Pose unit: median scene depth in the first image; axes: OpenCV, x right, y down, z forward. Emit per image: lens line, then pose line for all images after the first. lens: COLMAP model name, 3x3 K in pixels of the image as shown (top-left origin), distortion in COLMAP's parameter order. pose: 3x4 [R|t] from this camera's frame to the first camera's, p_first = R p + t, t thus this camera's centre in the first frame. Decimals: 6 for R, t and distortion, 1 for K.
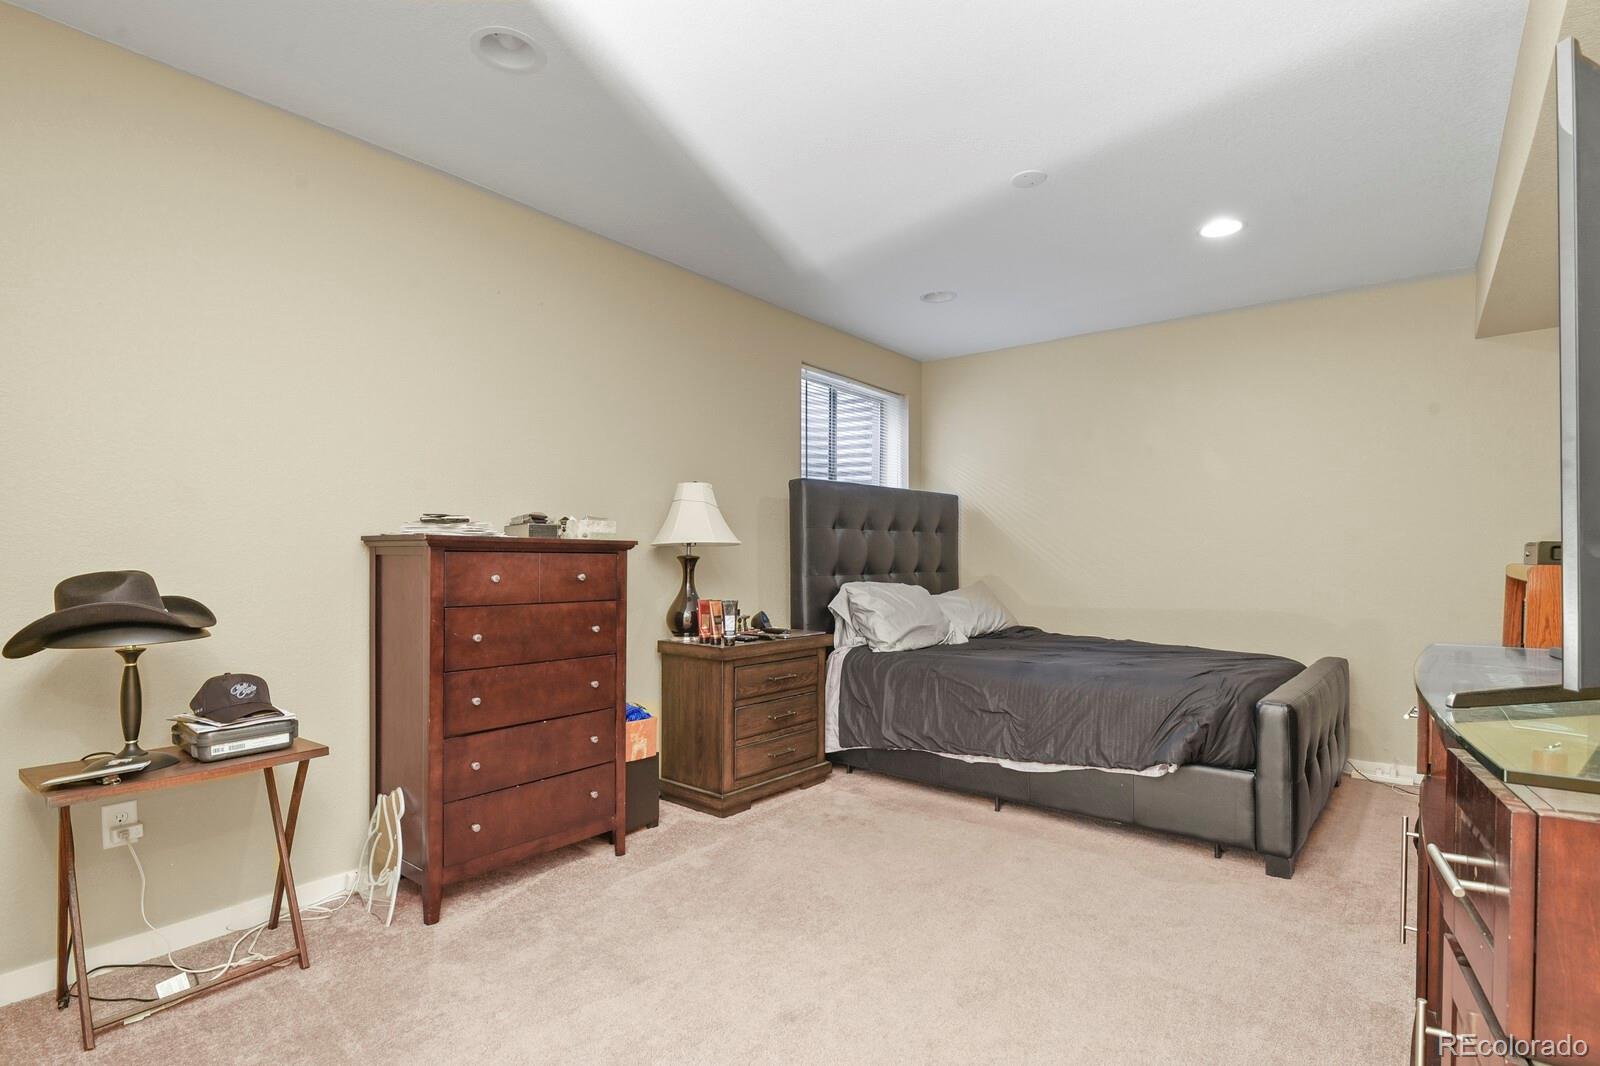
lens RADIAL K [[774.4, 0, 799.9], [0, 774.4, 544.8], [0, 0, 1]] dist [-0.006687, -0.001381]
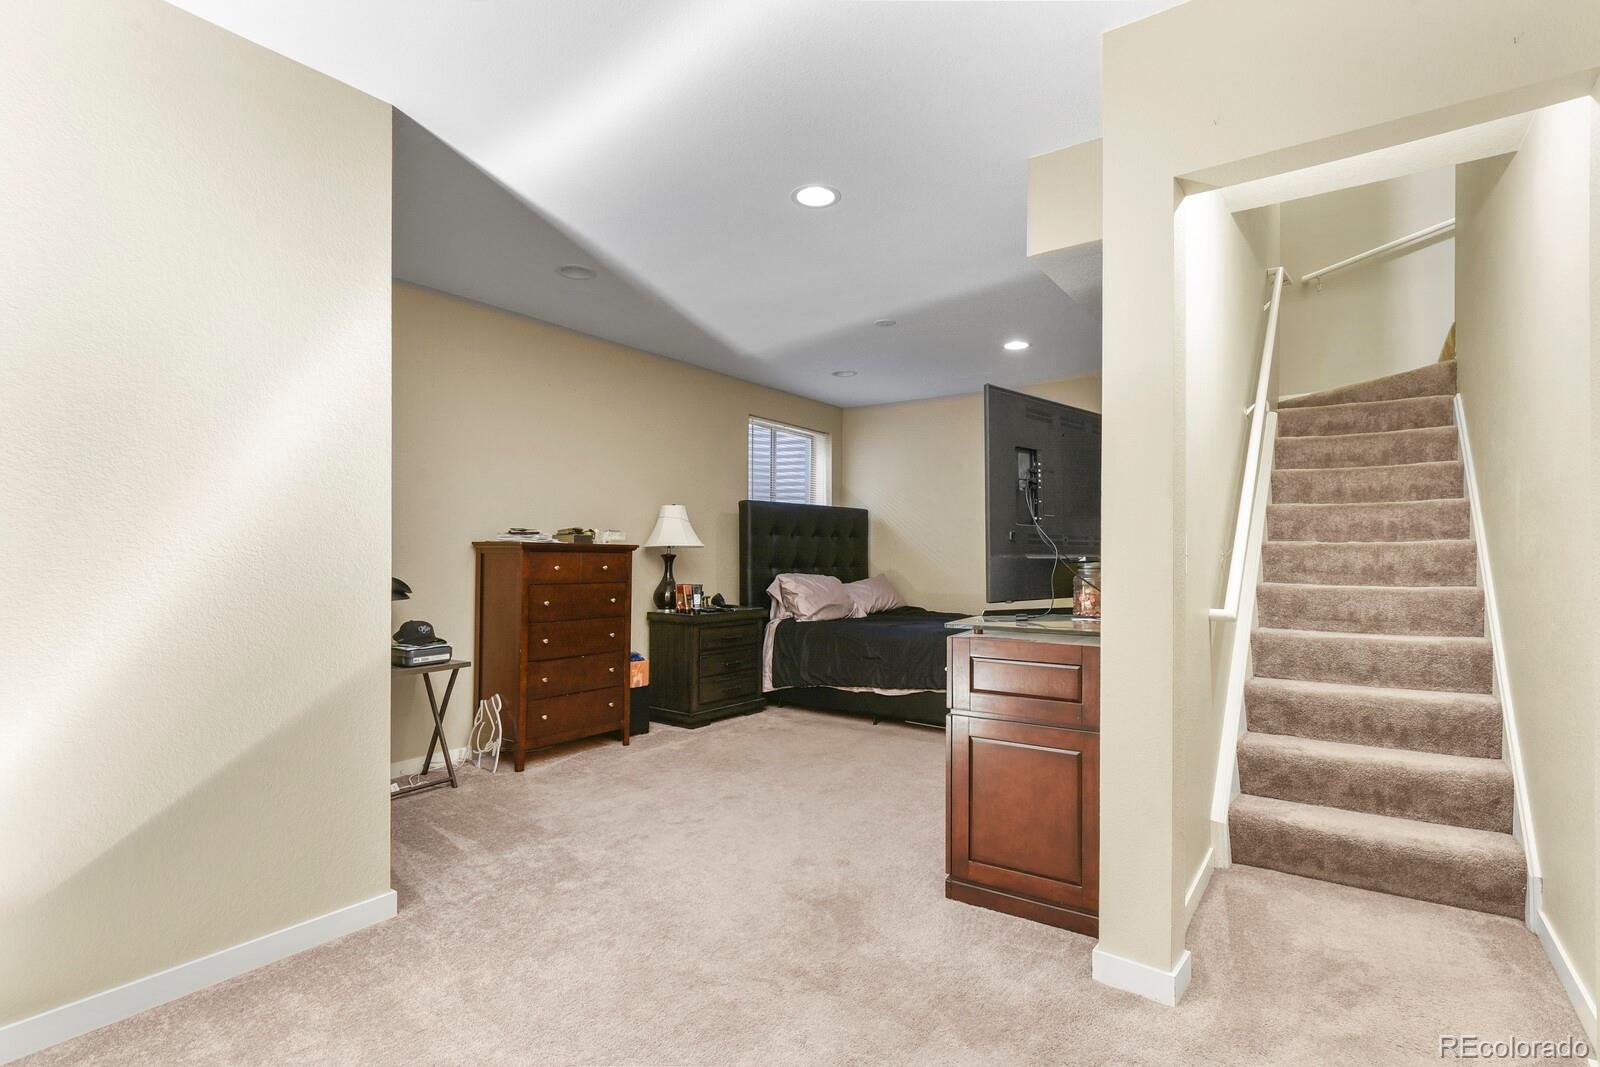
lens RADIAL K [[774.4, 0, 804.3], [0, 774.4, 544.7], [0, 0, 1]] dist [-0.006687, -0.001381]
pose [[0.998487, 0.005569, 0.054703, 0.038099], [-0.005775, 0.999977, 0.003610, -0.012533], [-0.054682, -0.003920, 0.998496, -0.558915]]
